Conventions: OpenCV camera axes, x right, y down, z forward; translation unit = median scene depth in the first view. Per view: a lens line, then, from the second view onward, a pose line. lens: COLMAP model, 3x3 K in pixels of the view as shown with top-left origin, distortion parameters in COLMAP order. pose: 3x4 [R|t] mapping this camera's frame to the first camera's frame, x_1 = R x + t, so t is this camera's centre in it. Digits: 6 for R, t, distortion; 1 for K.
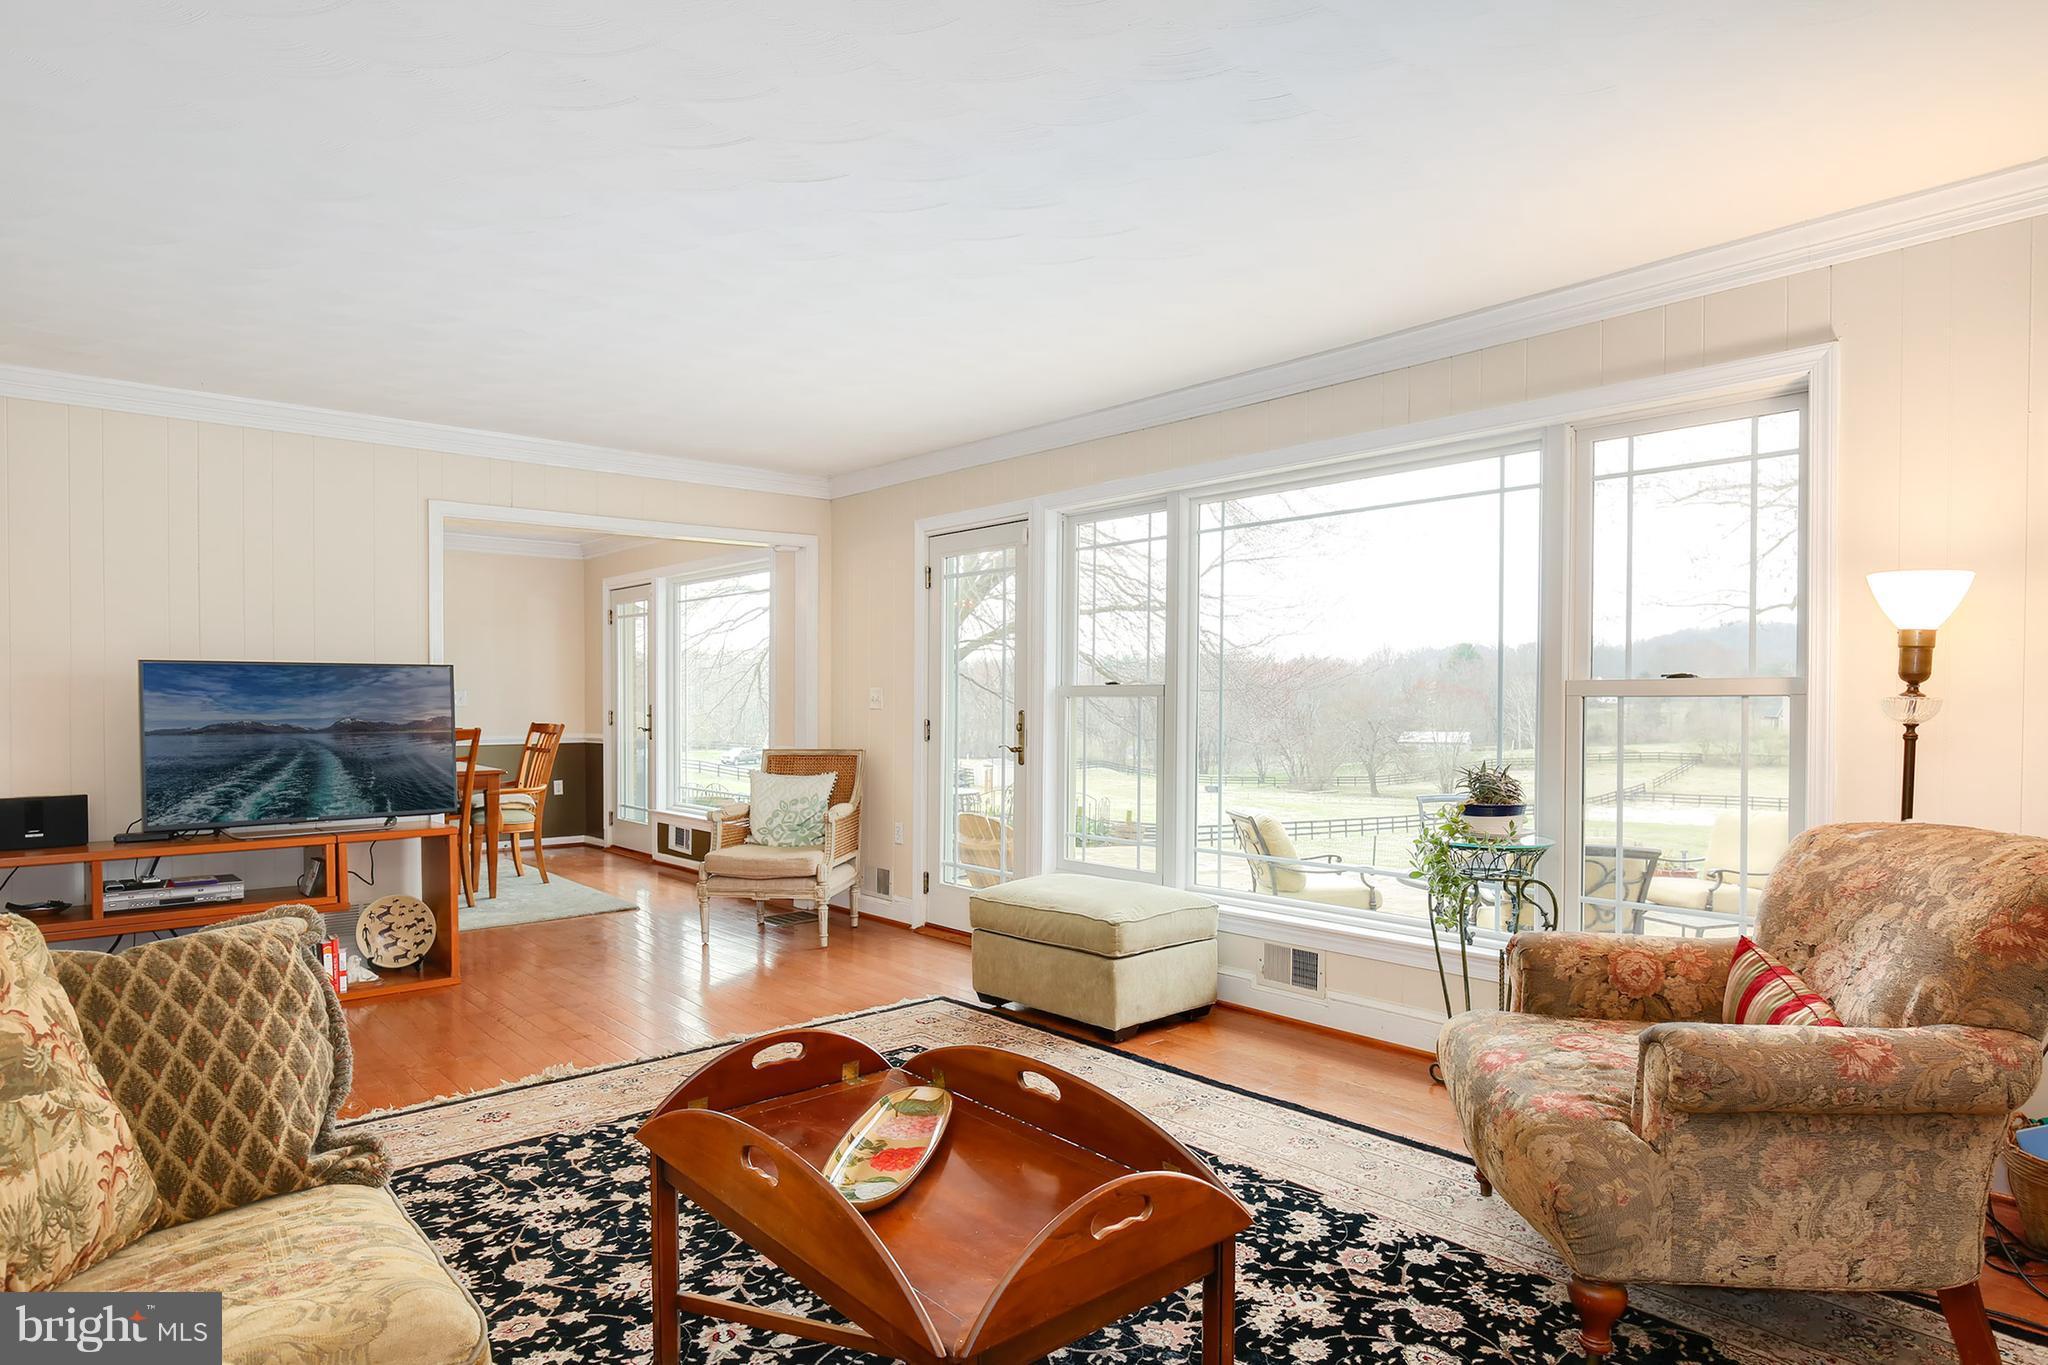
lens RADIAL K [[1166.4, 0, 1022.9], [0, 1166.4, 725.7], [0, 0, 1]] dist [-0.018284, 0.000437]
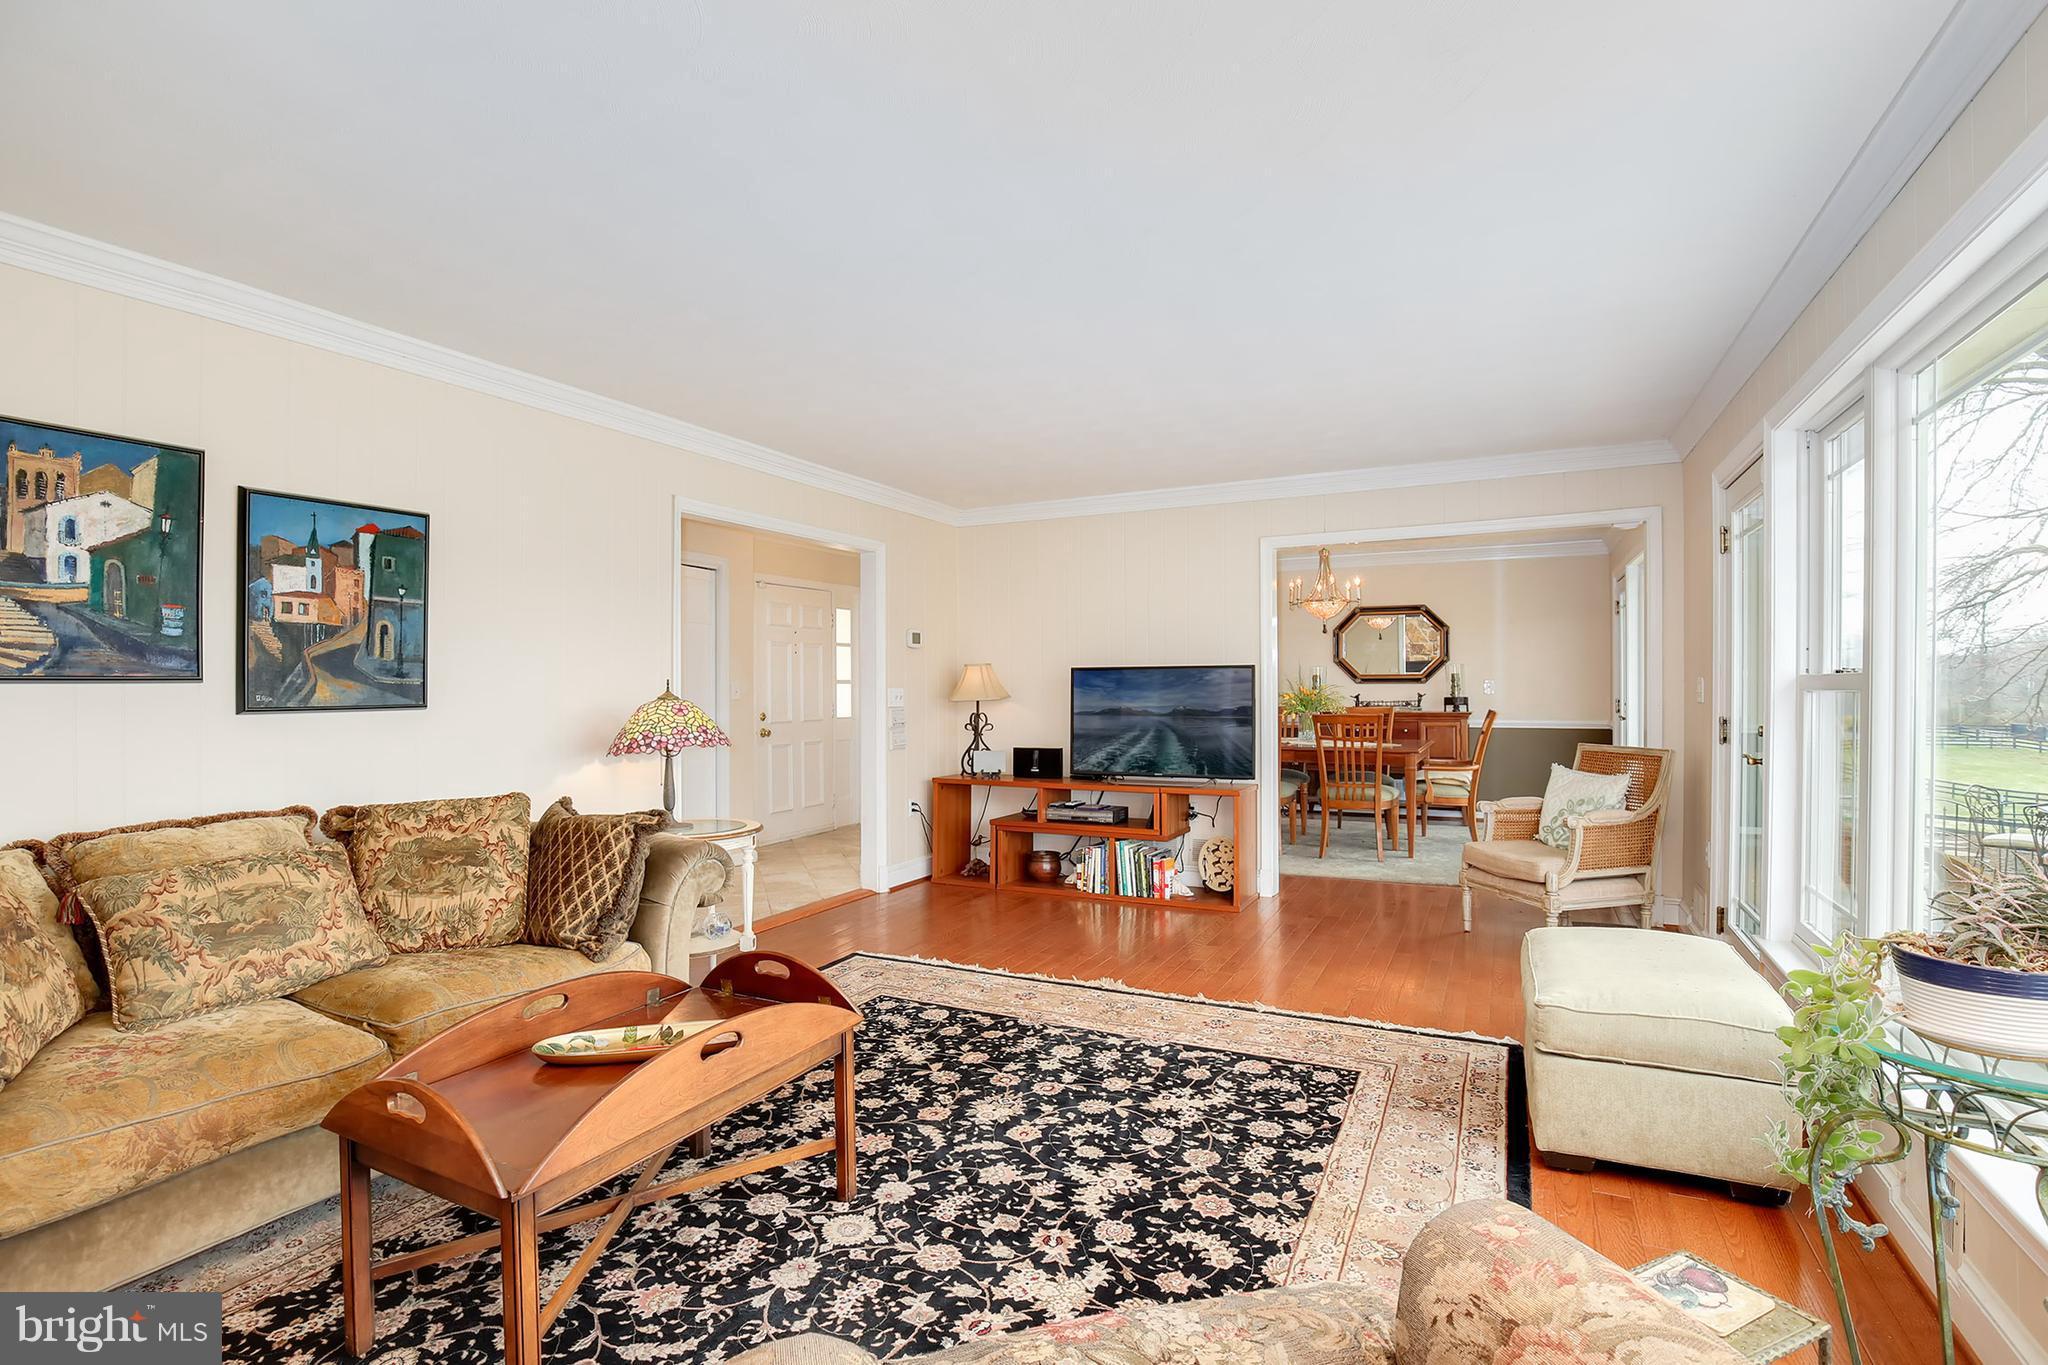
lens RADIAL K [[955.8, 0, 1034.9], [0, 955.8, 691.6], [0, 0, 1]] dist [-0.026533, 0.000044]
pose [[0.384408, 0.003824, -0.923155, 0.695325], [-0.016539, 0.999859, -0.002745, -0.029883], [0.923015, 0.016323, 0.384417, 0.646116]]
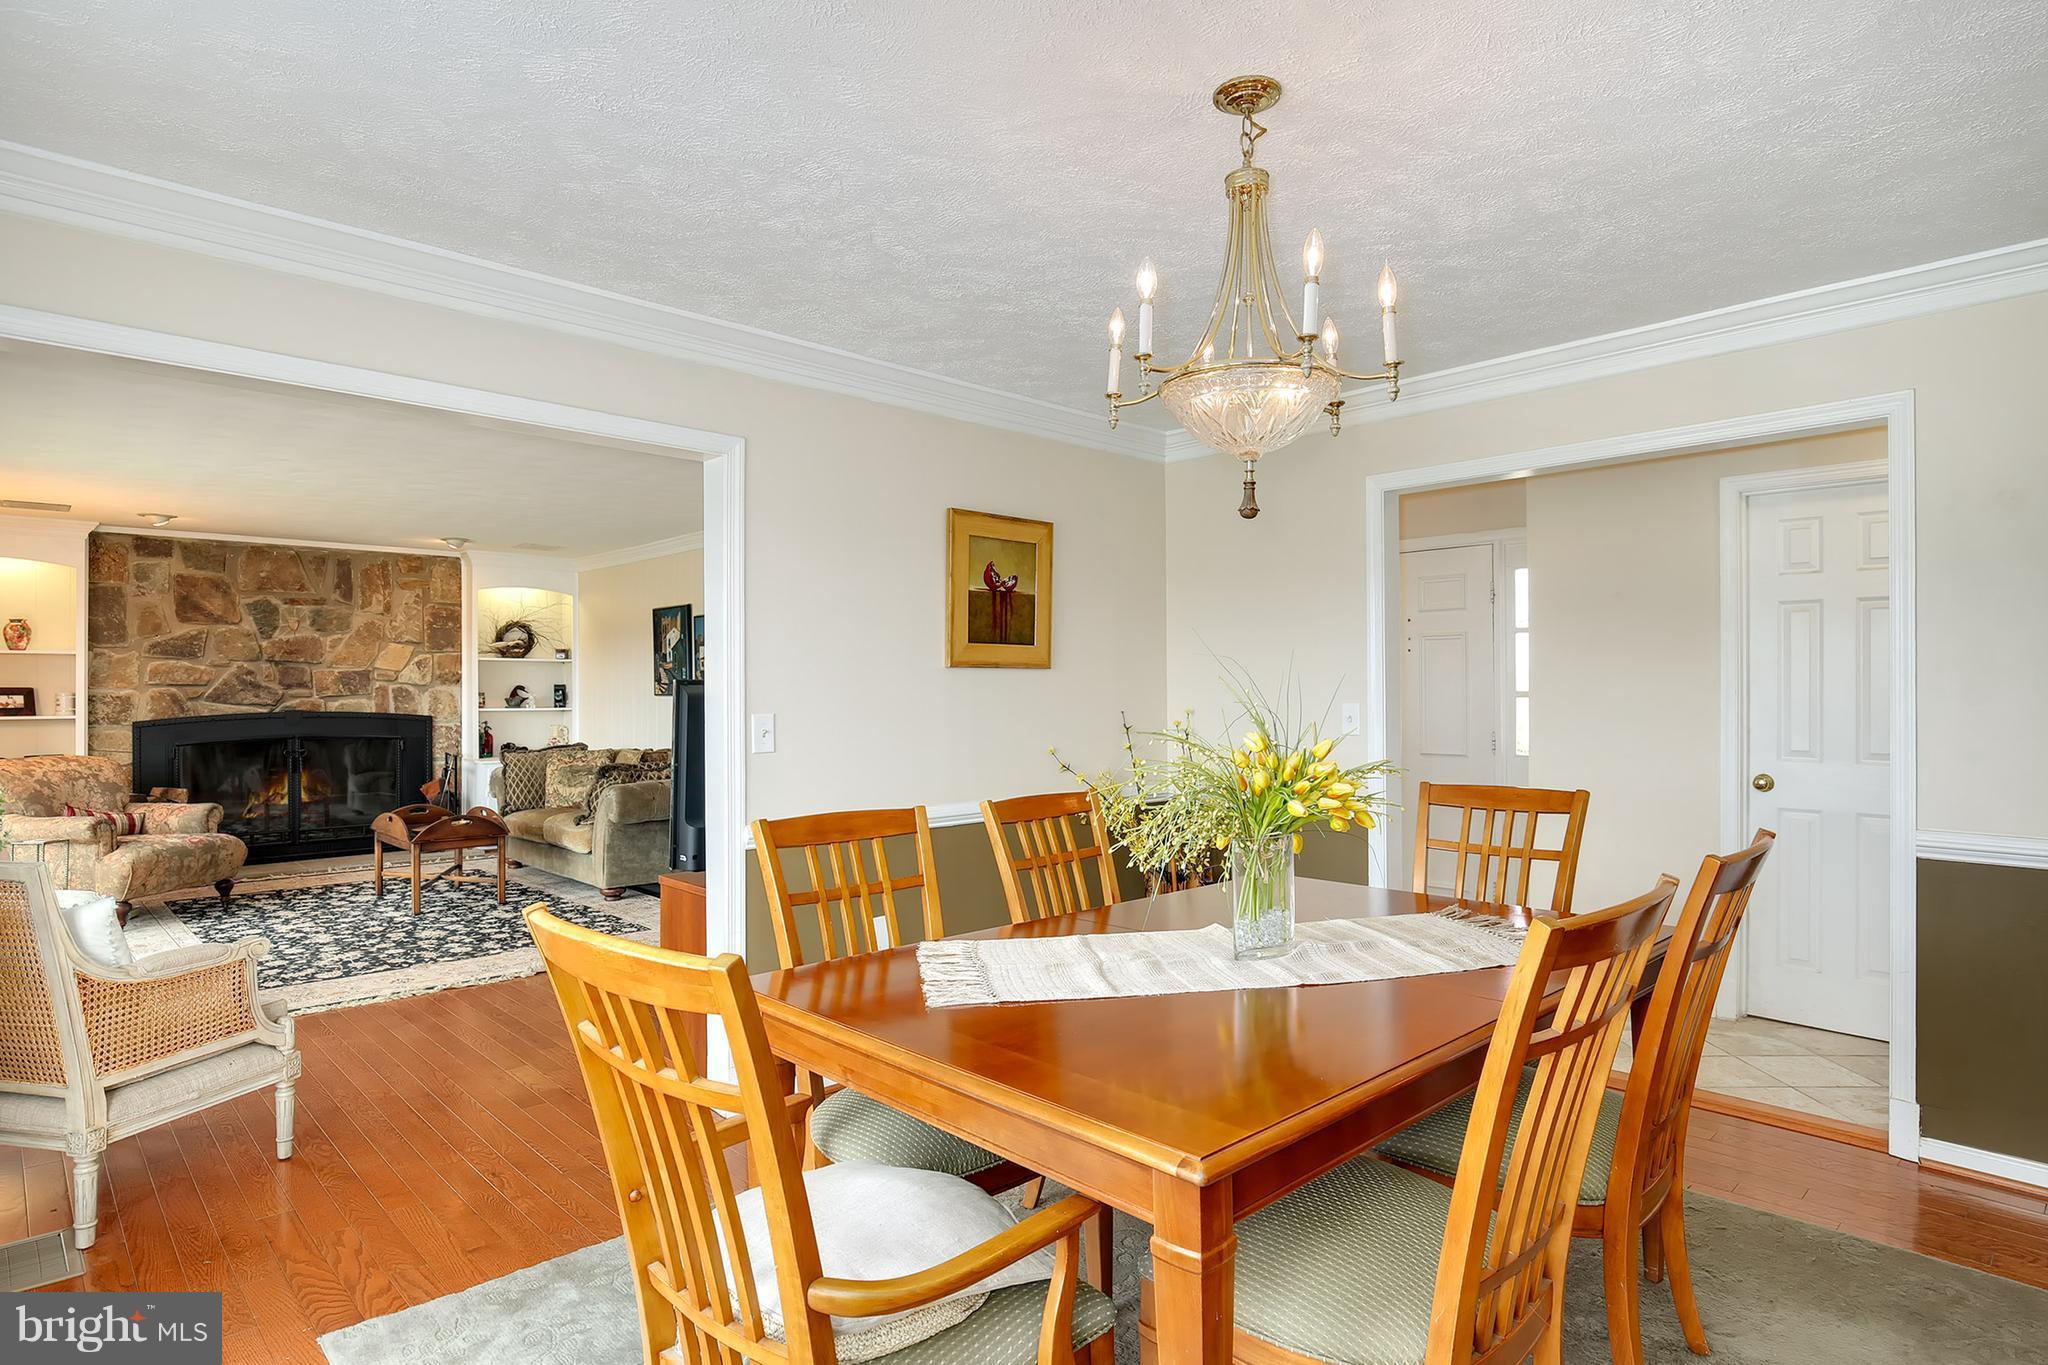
lens RADIAL K [[1109.1, 0, 1024.0], [0, 1109.1, 682.5], [0, 0, 1]] dist [-0.015909, 0.001195]
pose [[-0.998857, 0.003283, -0.047683, -1.202093], [0.002415, 0.999831, 0.018237, -0.112132], [0.047735, 0.018101, -0.998696, 3.067308]]
